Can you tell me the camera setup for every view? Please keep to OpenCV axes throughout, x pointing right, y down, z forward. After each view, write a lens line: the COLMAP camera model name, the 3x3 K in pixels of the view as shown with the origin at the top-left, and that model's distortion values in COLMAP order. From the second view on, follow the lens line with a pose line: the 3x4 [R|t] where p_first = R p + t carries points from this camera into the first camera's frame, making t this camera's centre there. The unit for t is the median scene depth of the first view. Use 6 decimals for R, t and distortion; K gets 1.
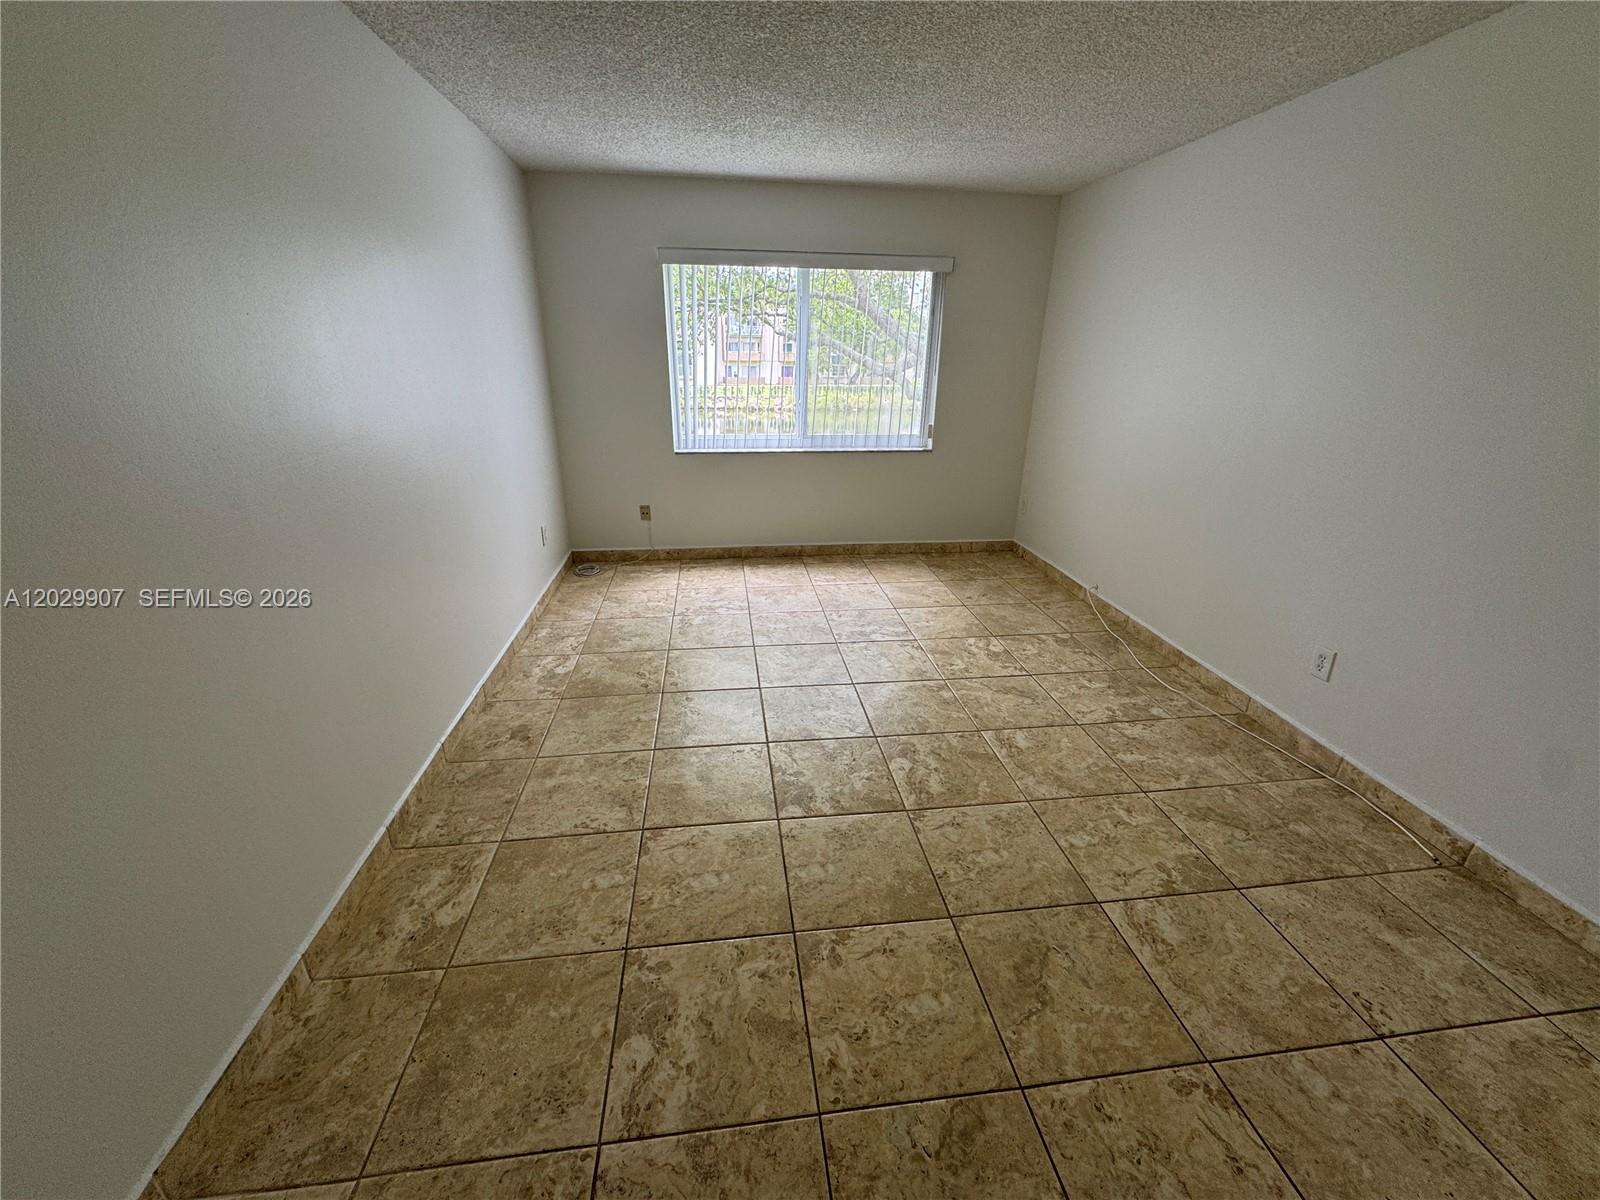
lens RADIAL K [[634.7, 0, 799.2], [0, 634.7, 601.1], [0, 0, 1]] dist [-0.002247, 0.000779]
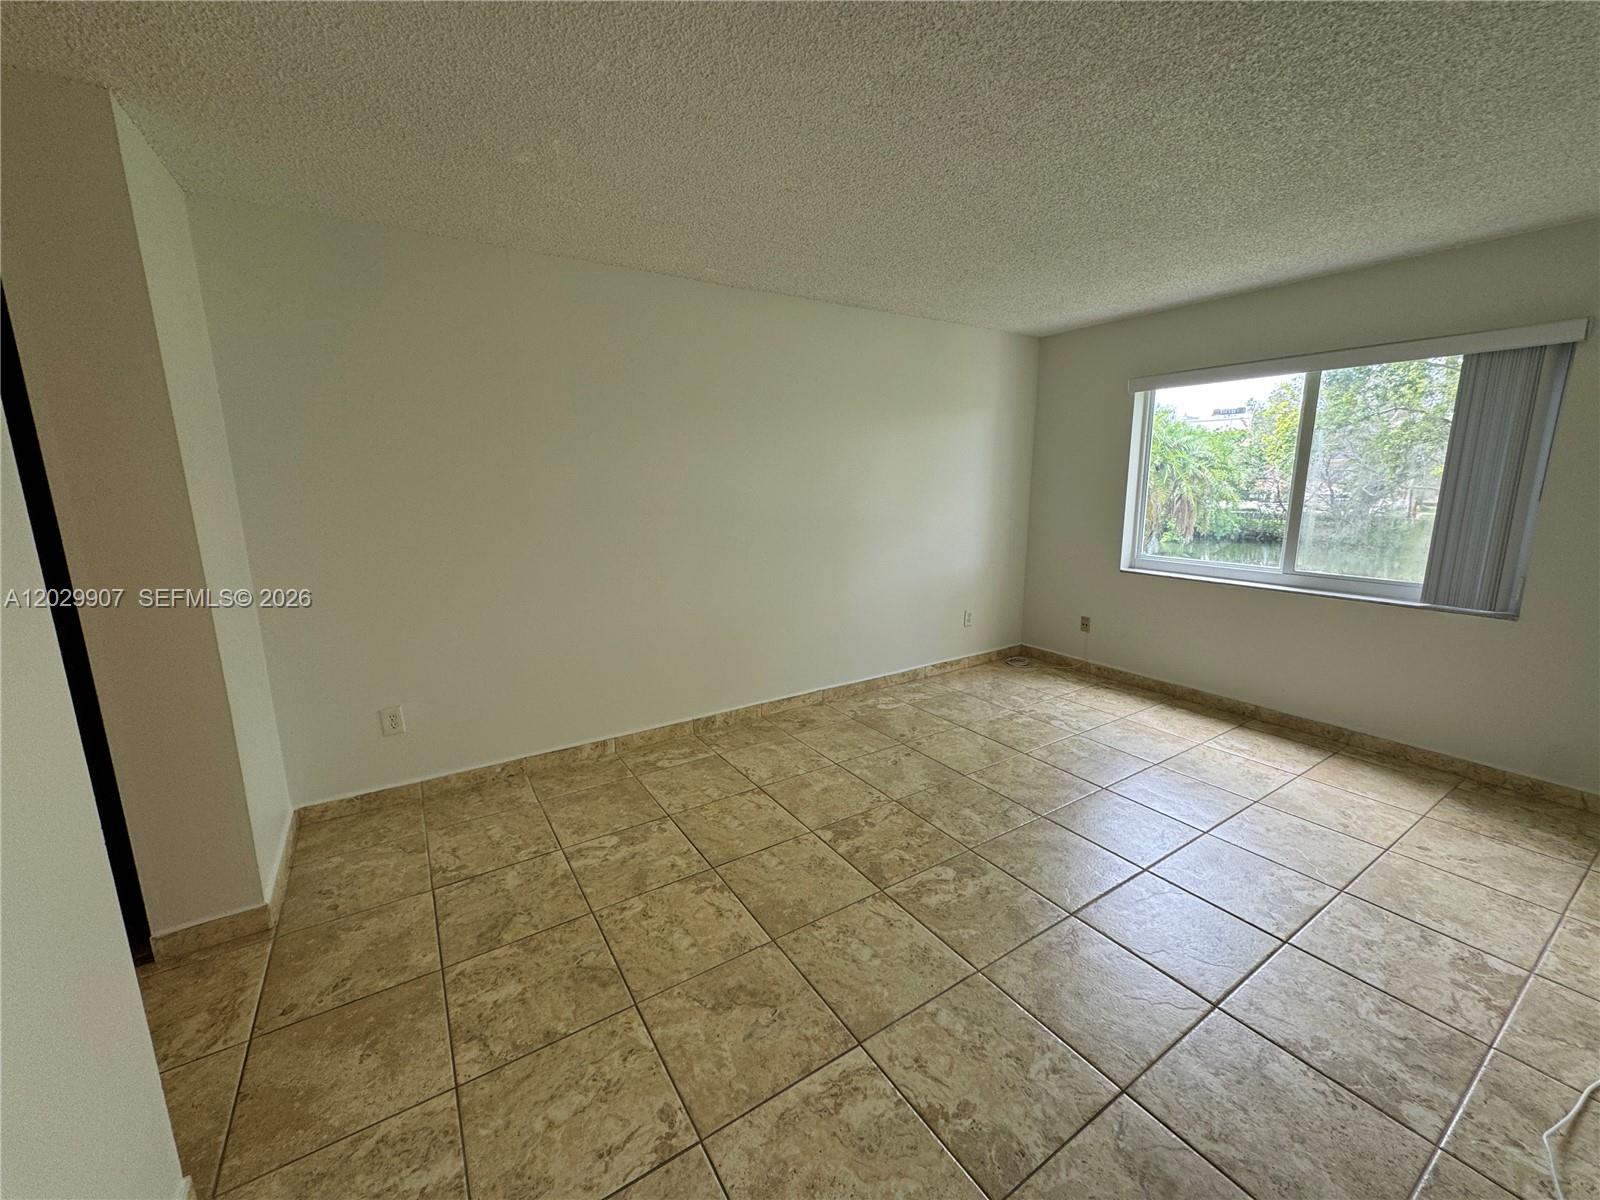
lens RADIAL K [[634.7, 0, 800.3], [0, 634.7, 597.5], [0, 0, 1]] dist [-0.002247, 0.000779]
pose [[0.430230, 0.154179, -0.889456, 0.779702], [-0.324803, 0.945757, 0.006831, -0.065264], [0.842262, 0.285959, 0.456971, 0.237852]]
